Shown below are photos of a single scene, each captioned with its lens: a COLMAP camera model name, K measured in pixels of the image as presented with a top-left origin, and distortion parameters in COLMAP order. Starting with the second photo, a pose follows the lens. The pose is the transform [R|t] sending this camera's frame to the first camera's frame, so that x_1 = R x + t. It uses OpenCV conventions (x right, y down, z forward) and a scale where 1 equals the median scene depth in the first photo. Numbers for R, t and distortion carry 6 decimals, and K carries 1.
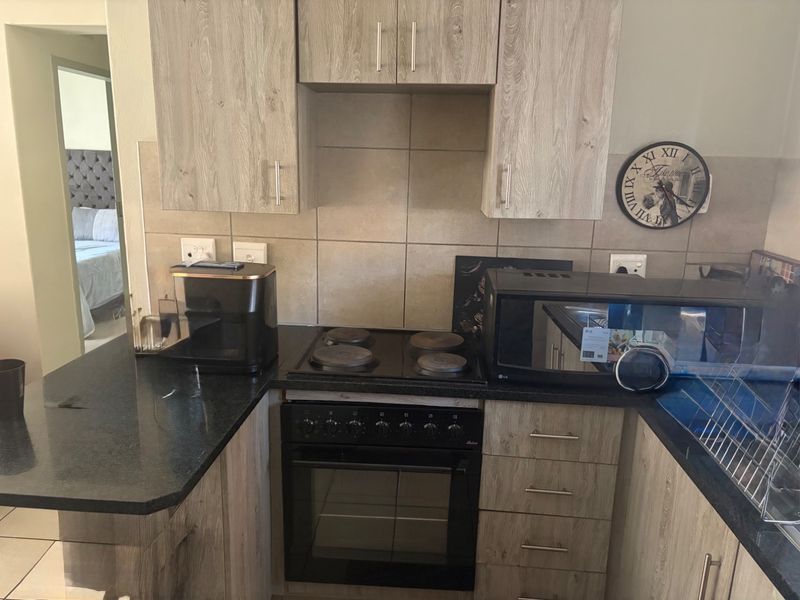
lens RADIAL K [[603.2, 0, 400.1], [0, 603.2, 303.4], [0, 0, 1]] dist [0.044103, -0.050776]
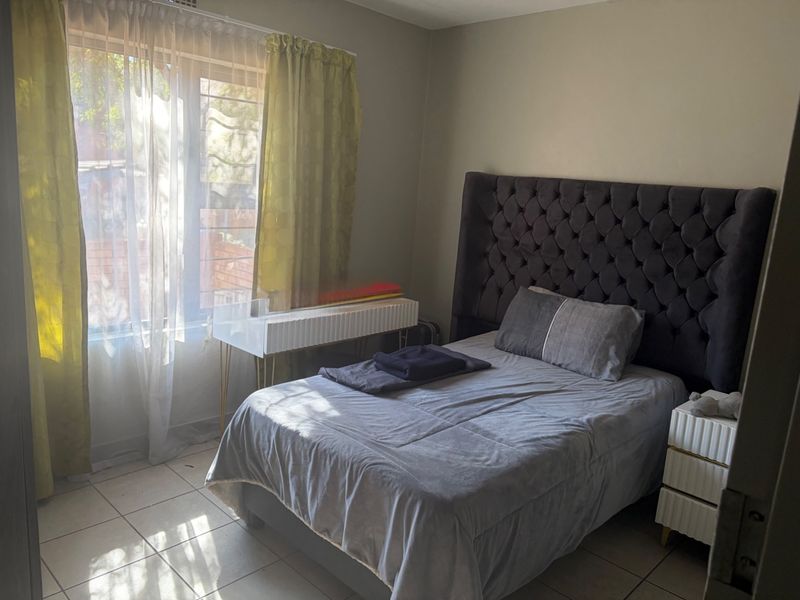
lens RADIAL K [[603.2, 0, 397.1], [0, 603.2, 297.9], [0, 0, 1]] dist [0.044103, -0.050776]
pose [[0.753281, 0.150775, -0.640183, -0.280228], [-0.204633, 0.978785, -0.010263, -0.120164], [0.625054, 0.138733, 0.768154, 0.531900]]
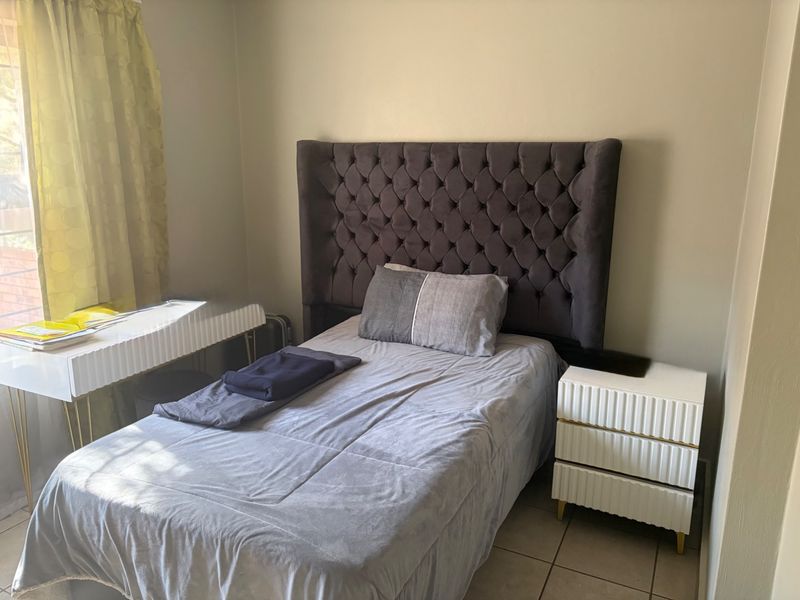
lens RADIAL K [[603.2, 0, 400.5], [0, 603.2, 300.2], [0, 0, 1]] dist [0.044103, -0.050776]
pose [[0.916220, 0.069067, -0.394677, -0.328987], [-0.073541, 0.997285, 0.003799, -0.132867], [0.393868, 0.025544, 0.918812, 0.572282]]
